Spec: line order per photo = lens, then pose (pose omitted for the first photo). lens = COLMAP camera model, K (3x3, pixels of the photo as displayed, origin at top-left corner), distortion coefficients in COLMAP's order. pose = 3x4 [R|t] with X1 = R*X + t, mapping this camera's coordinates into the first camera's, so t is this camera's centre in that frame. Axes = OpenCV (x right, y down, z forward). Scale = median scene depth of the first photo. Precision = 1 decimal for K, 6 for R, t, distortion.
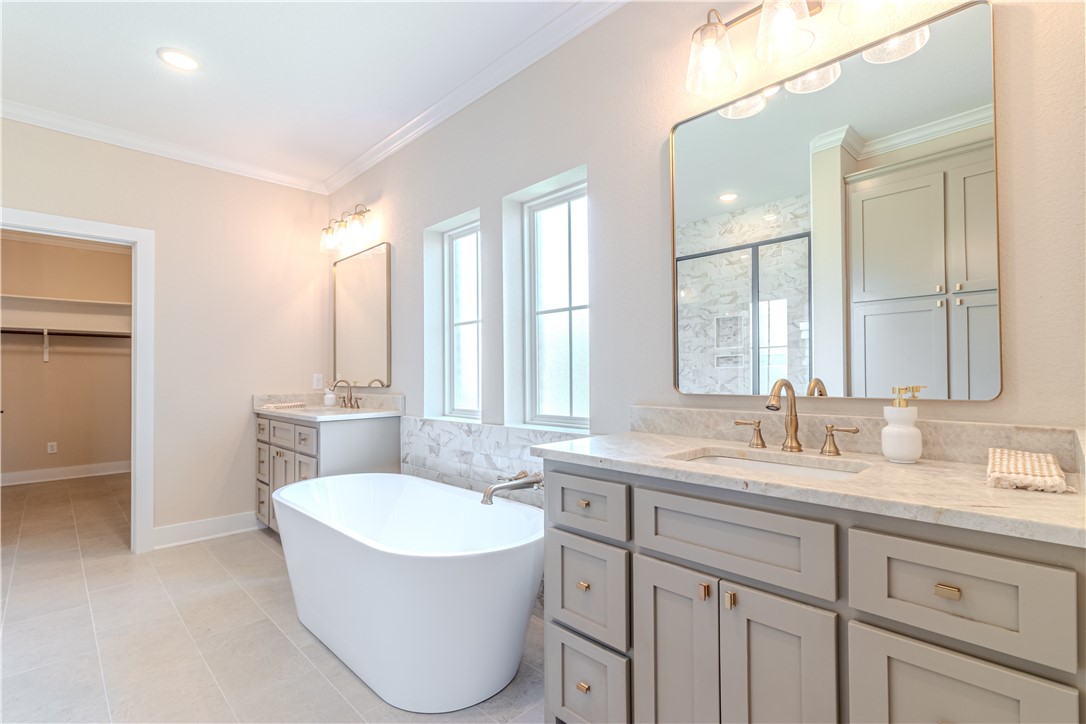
lens RADIAL K [[506.3, 0, 547.4], [0, 506.3, 371.2], [0, 0, 1]] dist [0.002648, 0.001041]
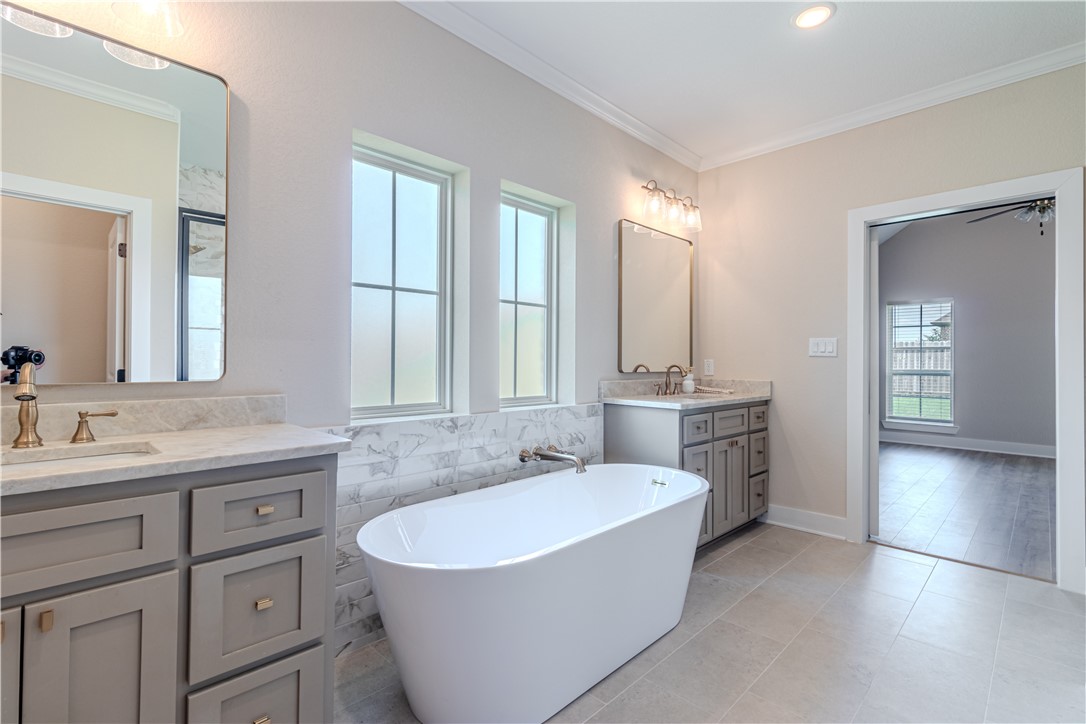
lens RADIAL K [[506.3, 0, 548.7], [0, 506.3, 357.4], [0, 0, 1]] dist [0.002648, 0.001041]
pose [[-0.017985, 0.010026, 0.999788, -1.003759], [-0.018118, 0.999782, -0.010352, 0.010204], [-0.999674, -0.018300, -0.017800, 0.868657]]
